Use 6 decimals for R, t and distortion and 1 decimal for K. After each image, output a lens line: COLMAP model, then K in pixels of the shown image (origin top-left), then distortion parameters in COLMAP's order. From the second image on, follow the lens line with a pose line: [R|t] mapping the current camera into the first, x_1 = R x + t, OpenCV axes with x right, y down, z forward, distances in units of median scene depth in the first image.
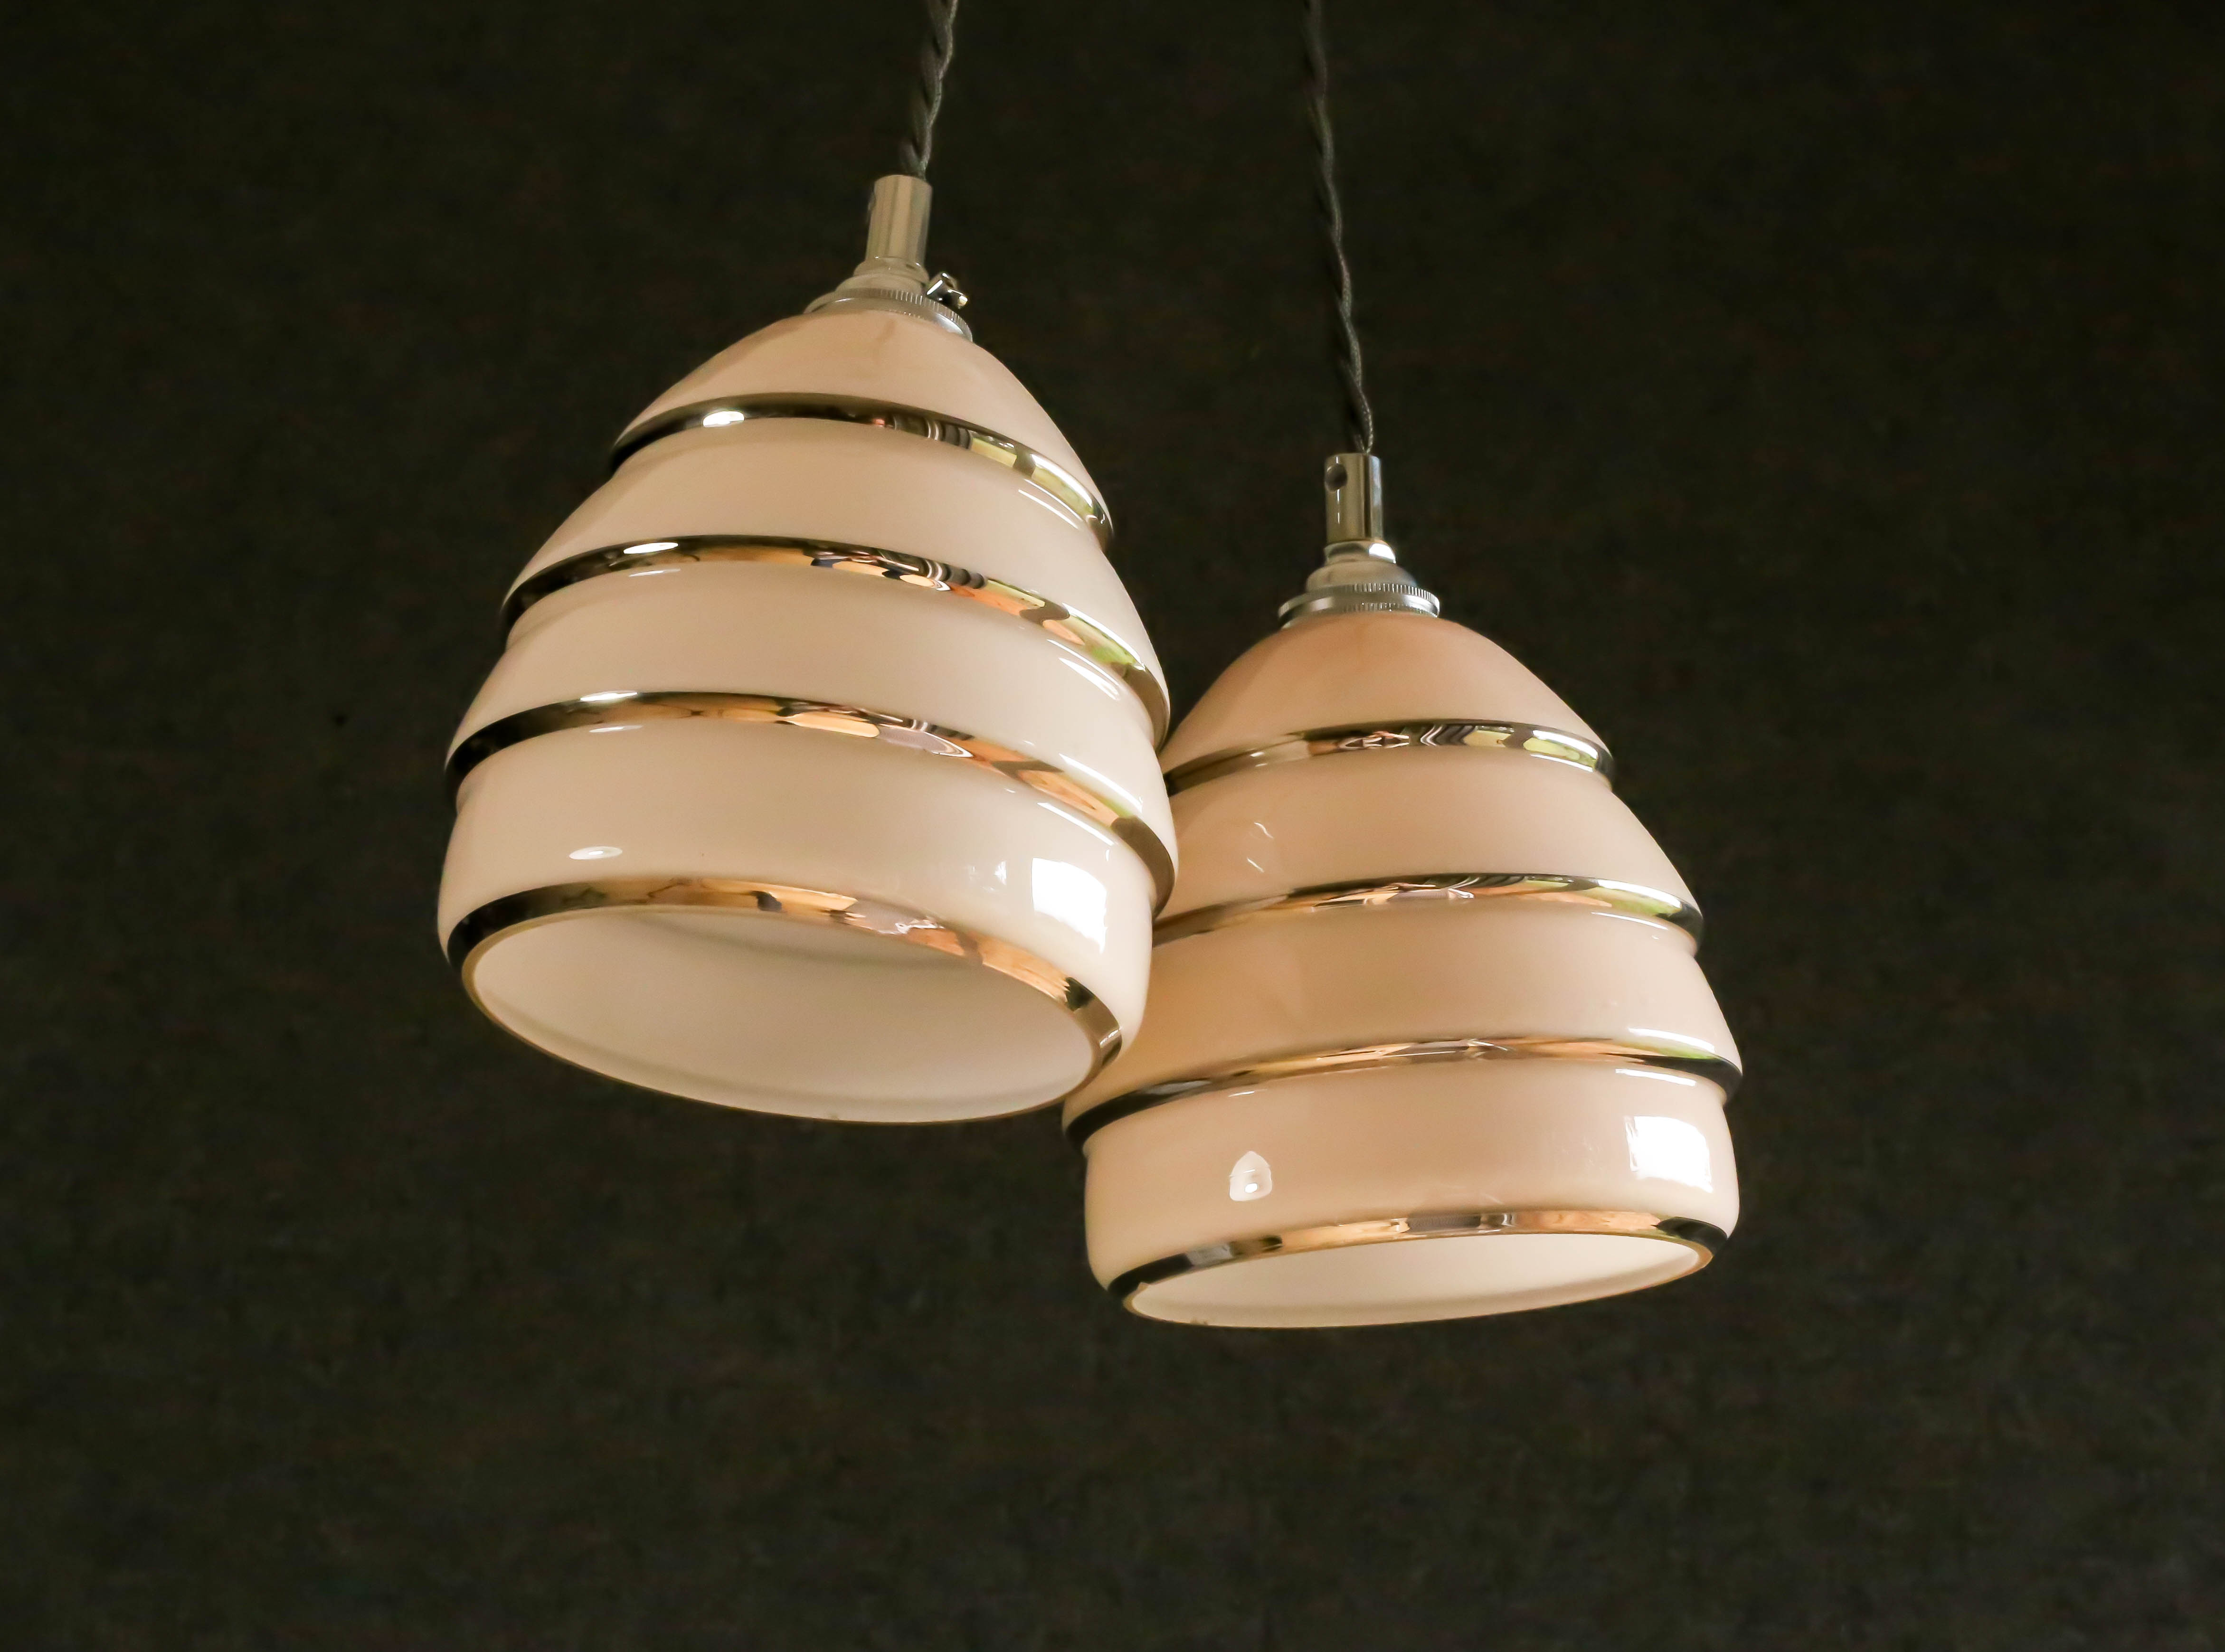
lens RADIAL K [[3807.8, 0, 1086.6], [0, 3807.8, 894.3], [0, 0, 1]] dist [-0.033237, 0.011071]
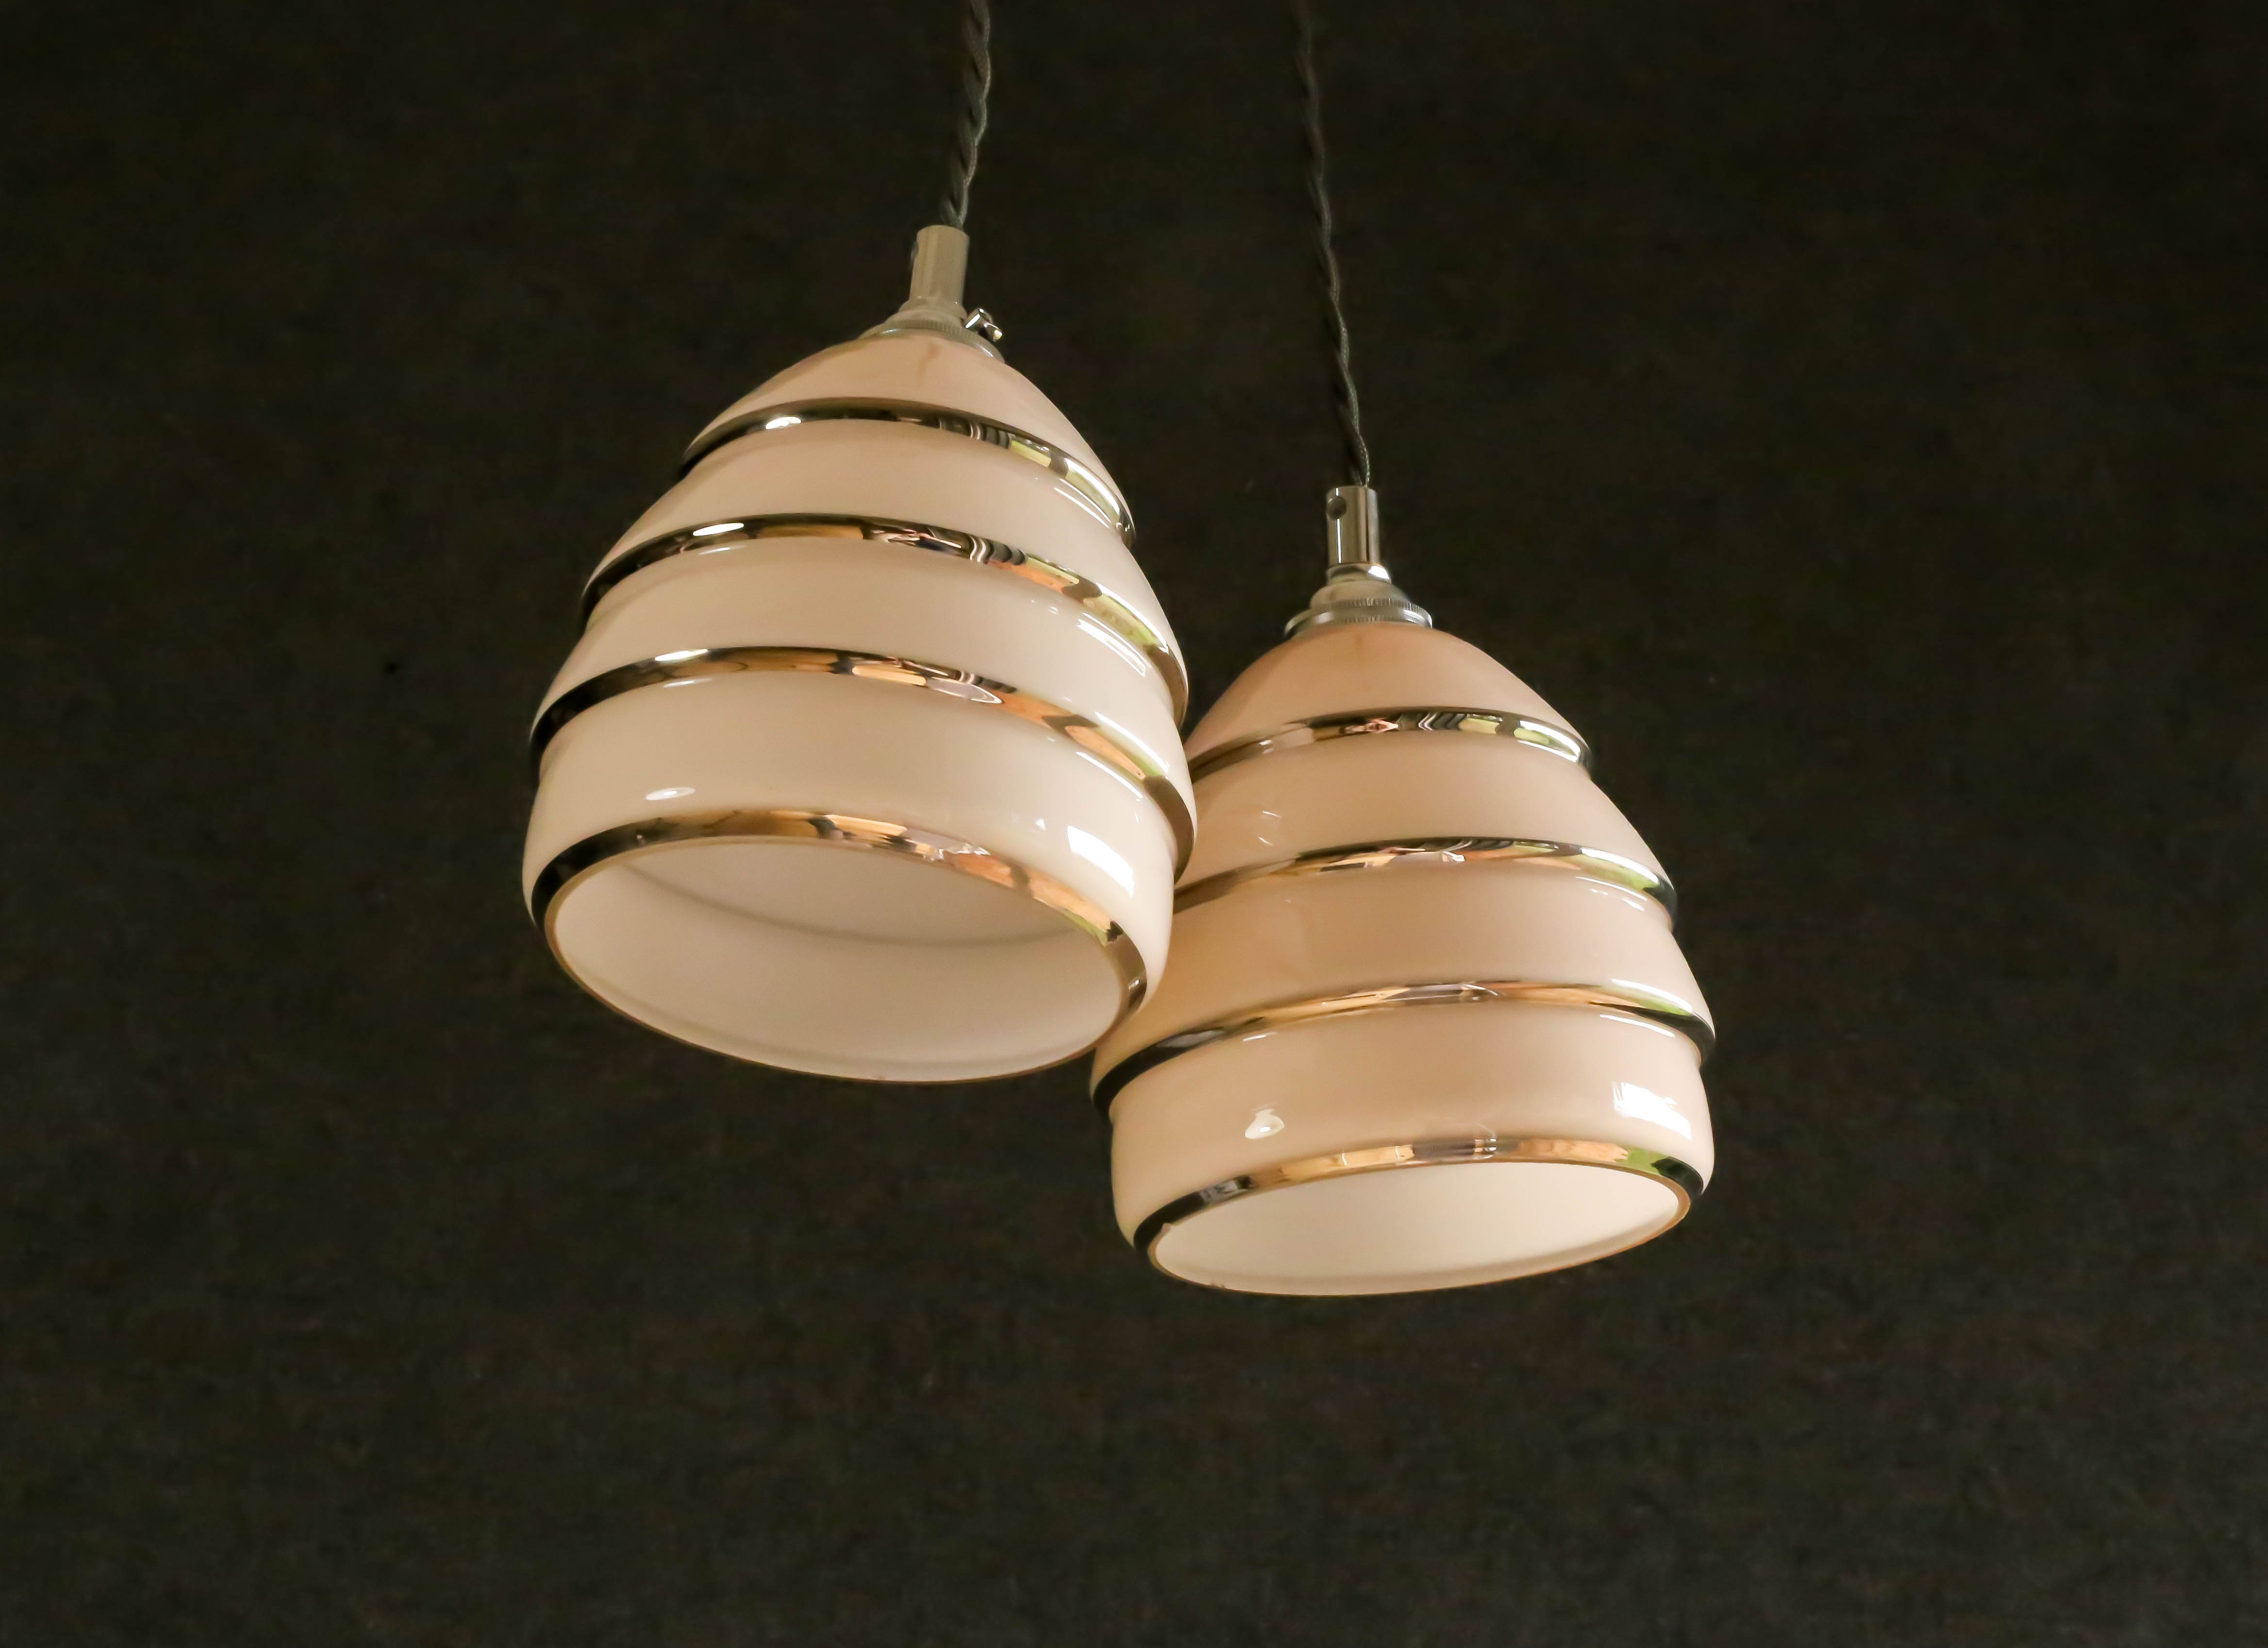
lens RADIAL K [[3886.3, 0, 1165.7], [0, 3886.3, 830.6], [0, 0, 1]] dist [-0.003688, -0.114899]
pose [[0.999589, -0.000419, 0.028679, -0.015922], [0.003288, 0.994973, -0.100090, 0.096209], [-0.028493, 0.100143, 0.994565, -0.100337]]
